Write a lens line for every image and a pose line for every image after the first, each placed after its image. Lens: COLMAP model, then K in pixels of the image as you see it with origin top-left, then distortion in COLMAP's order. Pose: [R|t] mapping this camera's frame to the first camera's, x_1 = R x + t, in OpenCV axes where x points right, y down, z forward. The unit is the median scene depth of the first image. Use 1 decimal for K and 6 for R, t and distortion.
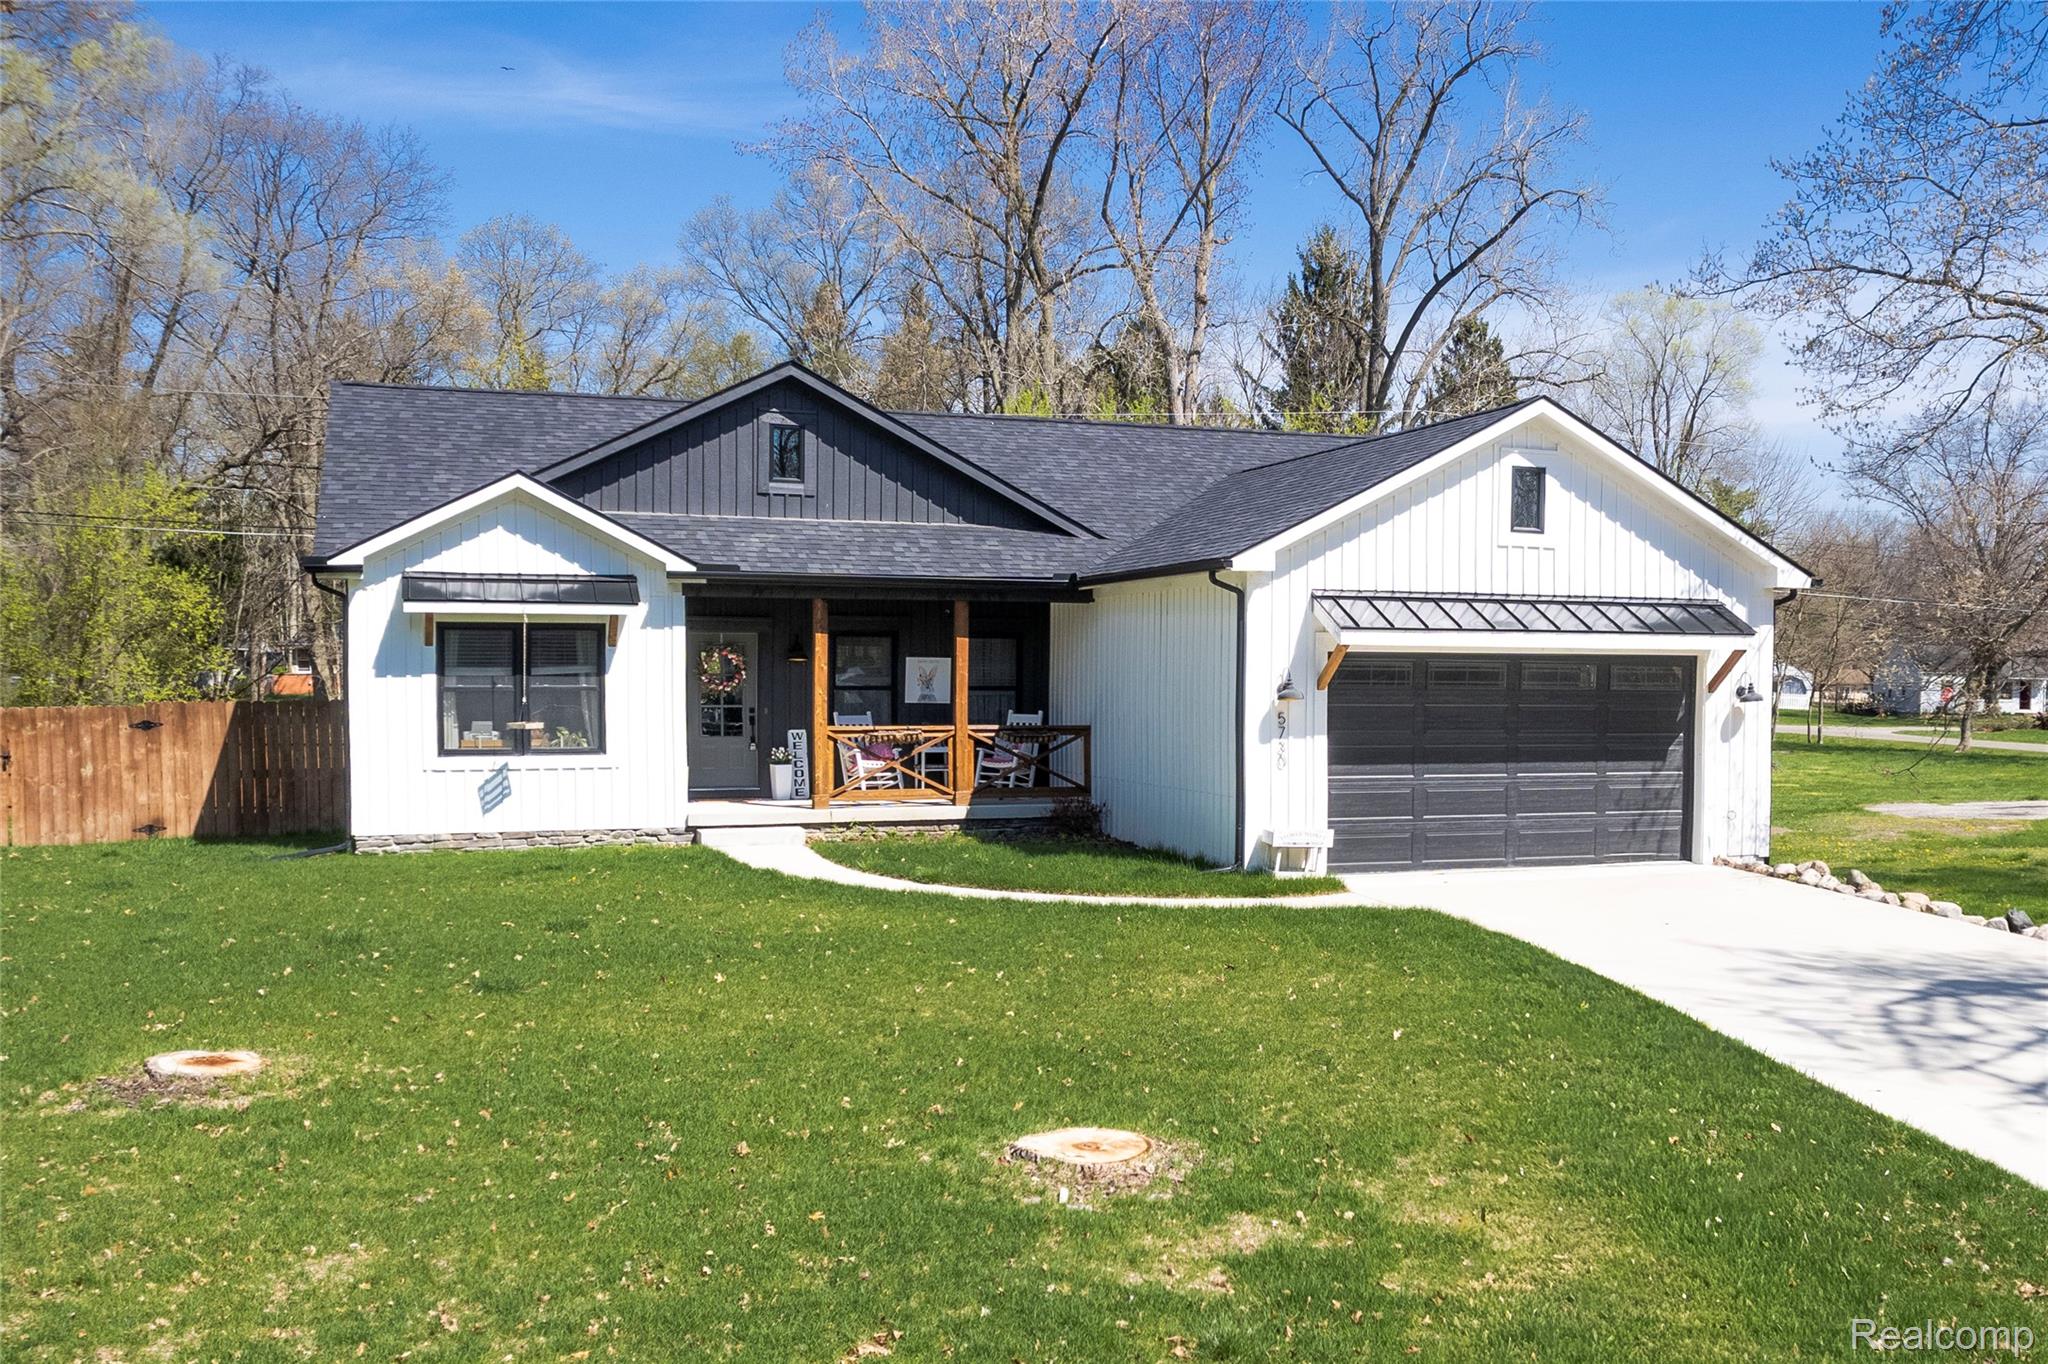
lens RADIAL K [[1412.0, 0, 1023.8], [0, 1412.0, 787.7], [0, 0, 1]] dist [-0.004855, -0.002018]
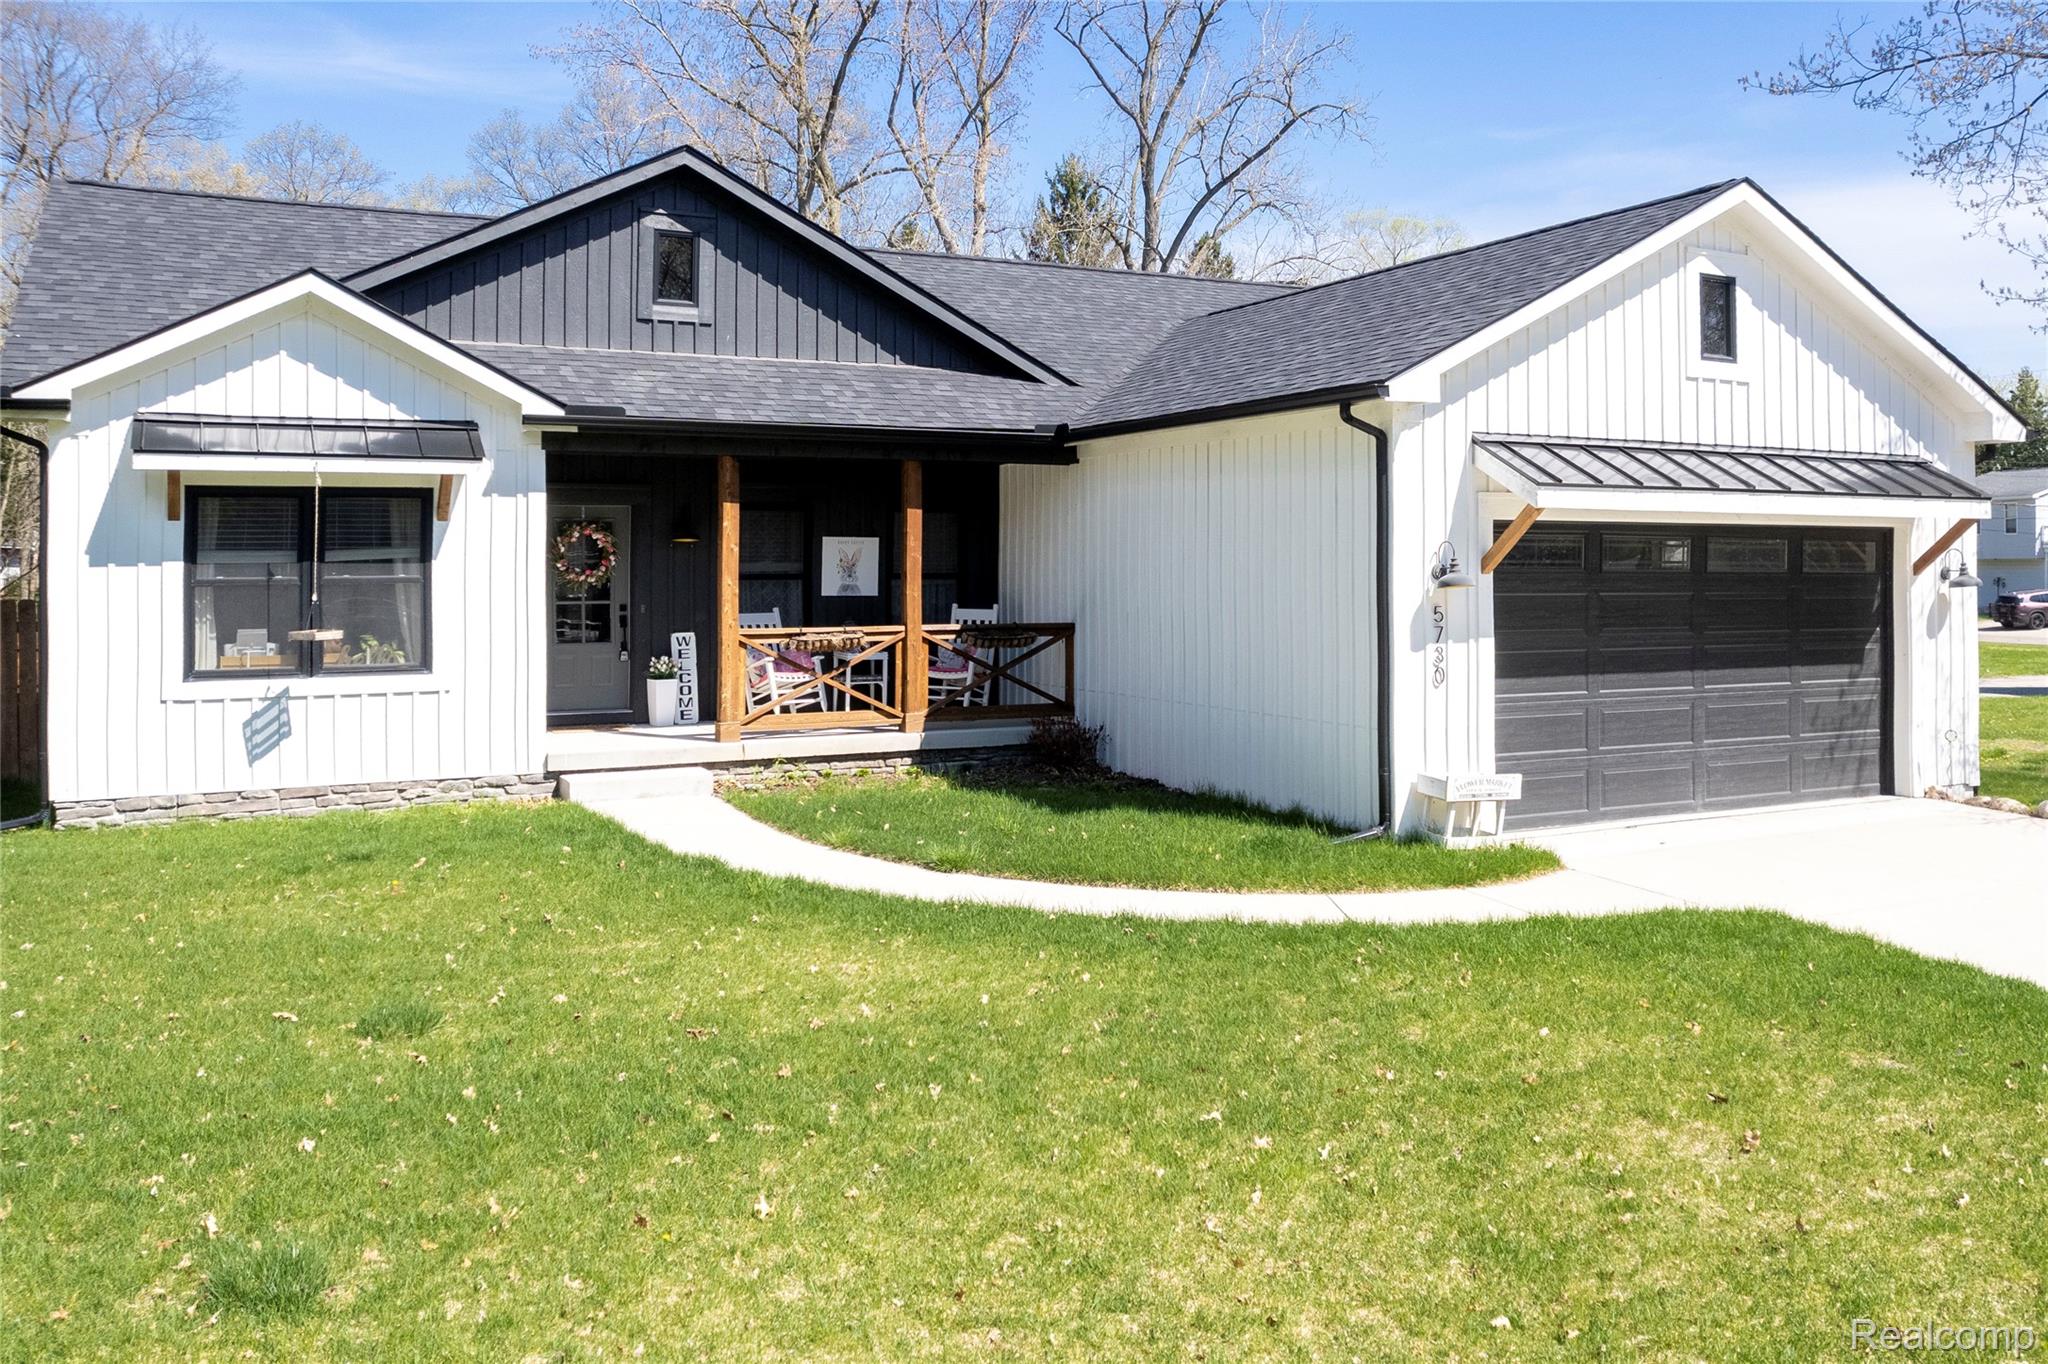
lens RADIAL K [[1356.1, 0, 921.8], [0, 1356.1, 595.4], [0, 0, 1]] dist [-0.023902, -0.001127]
pose [[0.996068, -0.008325, 0.088201, -0.110835], [0.013378, 0.998293, -0.056856, -0.020571], [-0.087577, 0.057812, 0.994479, 0.302240]]
